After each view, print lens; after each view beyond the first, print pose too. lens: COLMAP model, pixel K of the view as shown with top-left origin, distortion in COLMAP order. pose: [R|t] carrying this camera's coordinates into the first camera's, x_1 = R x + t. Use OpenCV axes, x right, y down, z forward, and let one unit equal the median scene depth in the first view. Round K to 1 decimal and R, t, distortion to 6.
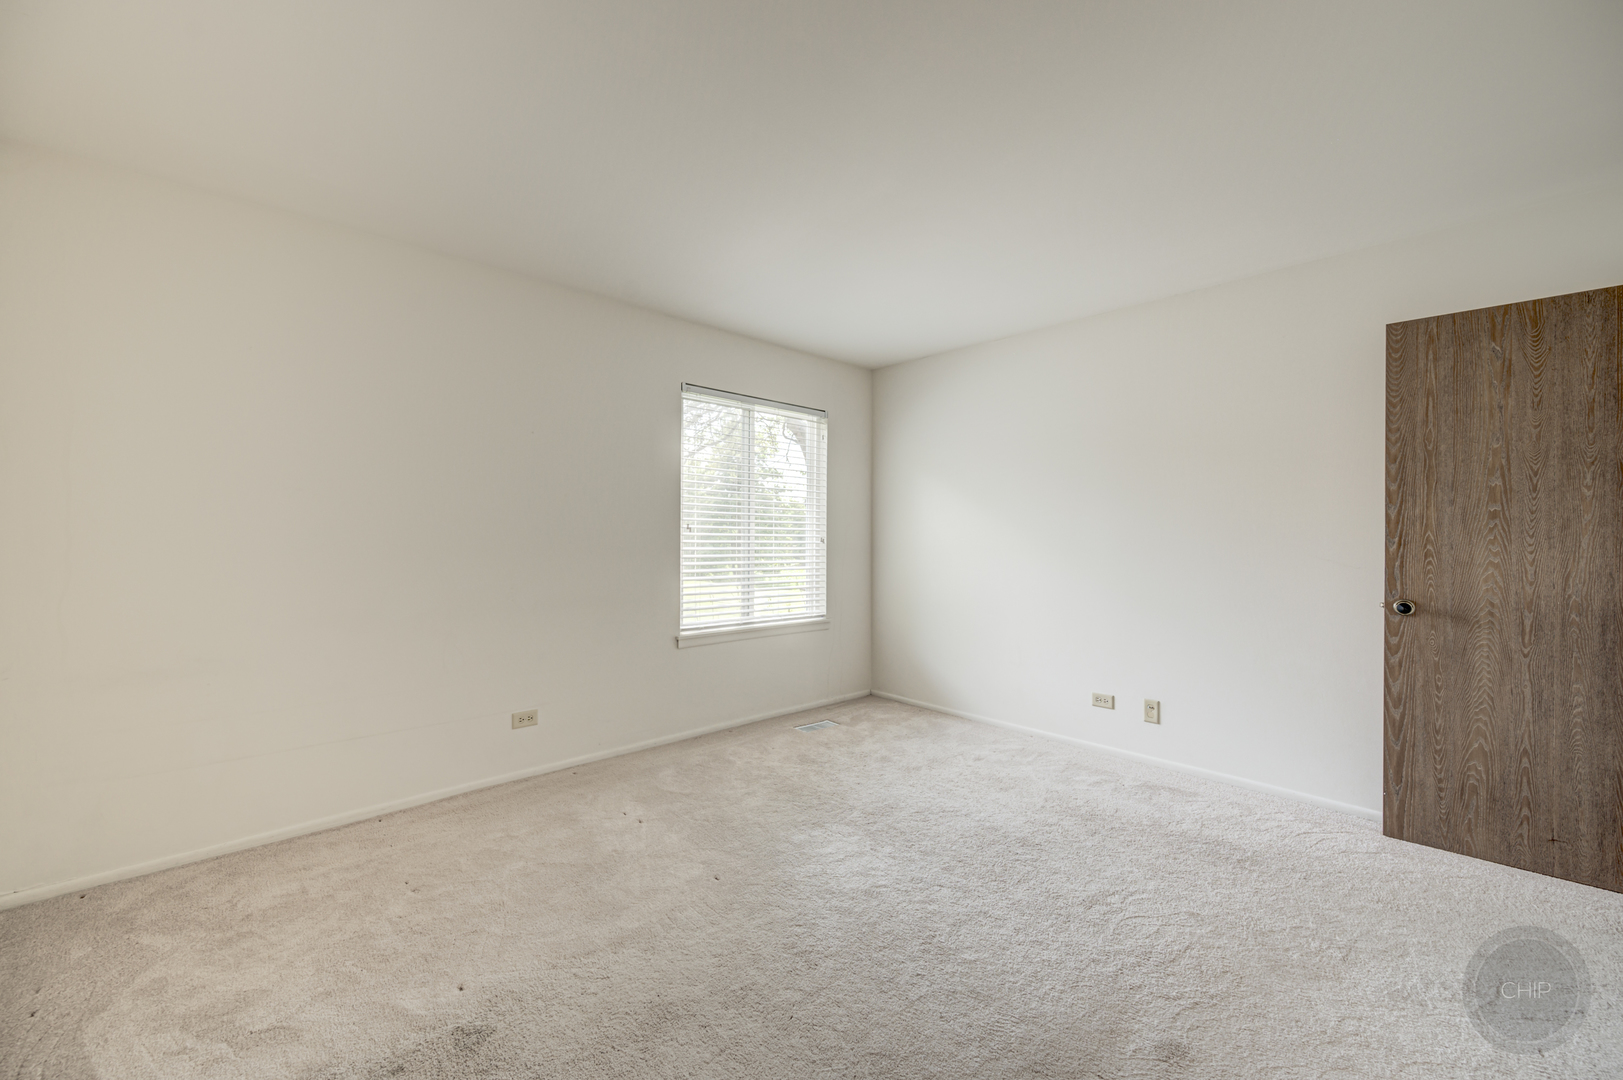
lens RADIAL K [[641.5, 0, 811.5], [0, 641.5, 534.9], [0, 0, 1]] dist [-0.003246, -0.000459]
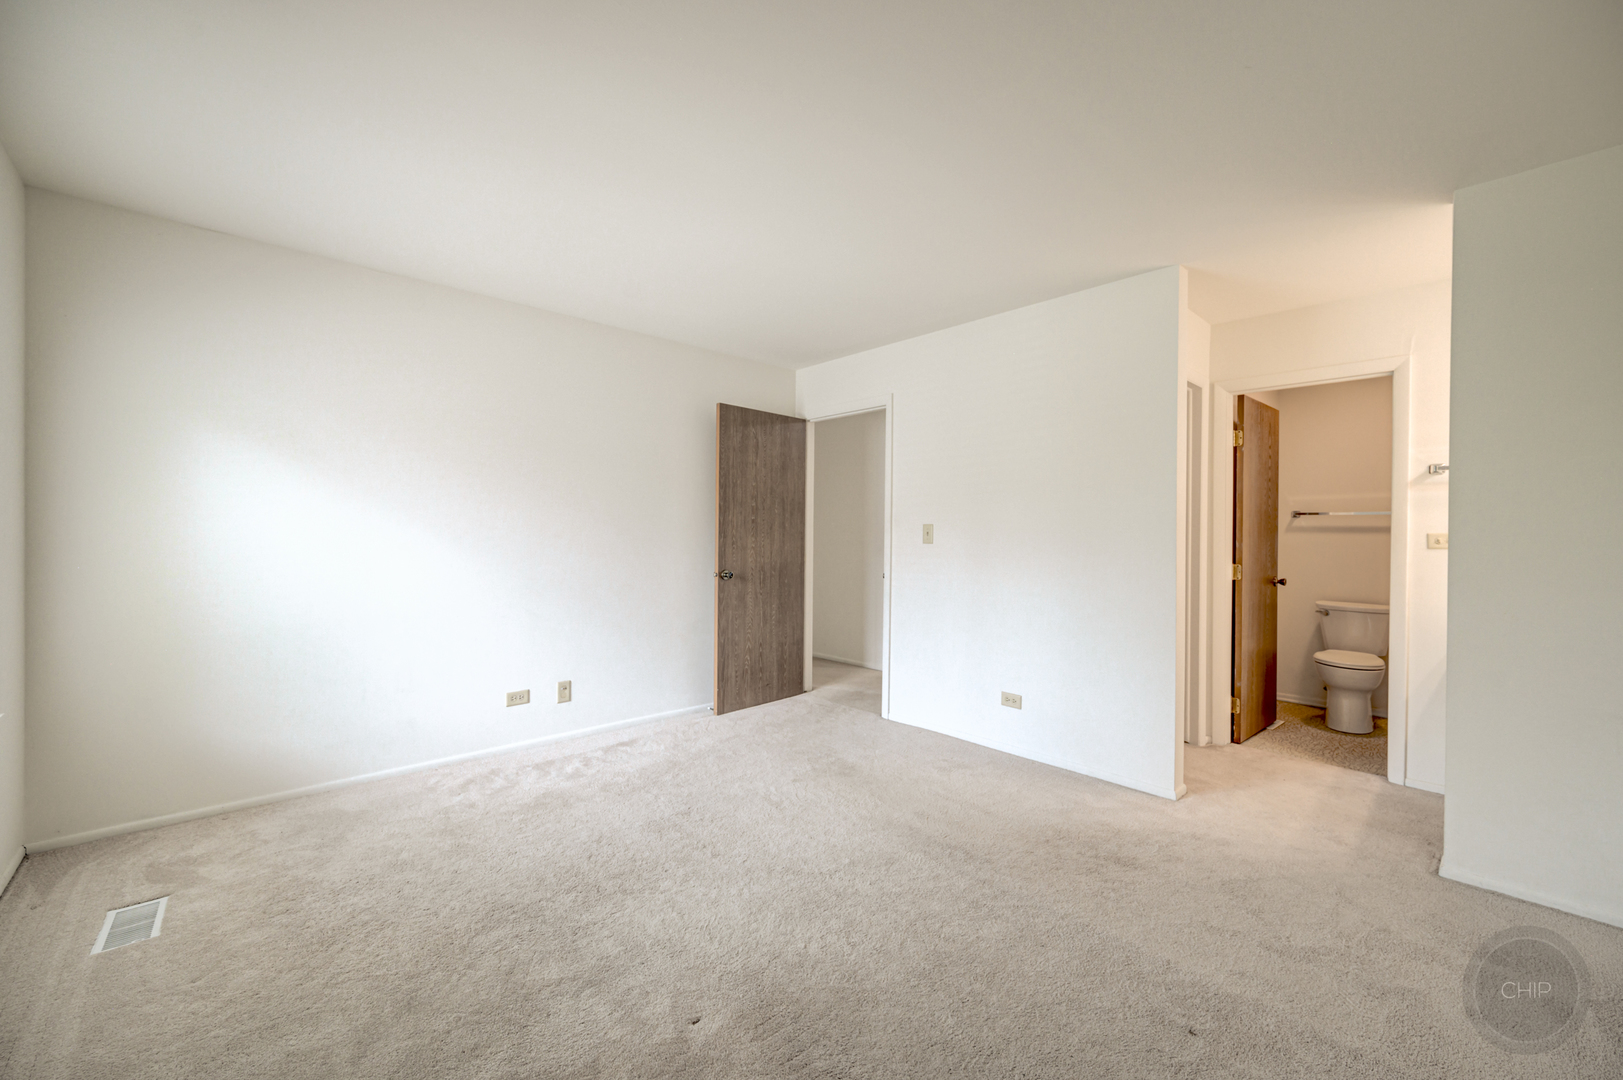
lens RADIAL K [[641.5, 0, 811.5], [0, 641.5, 534.9], [0, 0, 1]] dist [-0.003246, -0.000459]
pose [[-0.000589, -0.010457, 0.999945, -0.752292], [-0.009826, 0.999897, 0.010450, -0.011643], [-0.999952, -0.009819, -0.000692, 0.772743]]
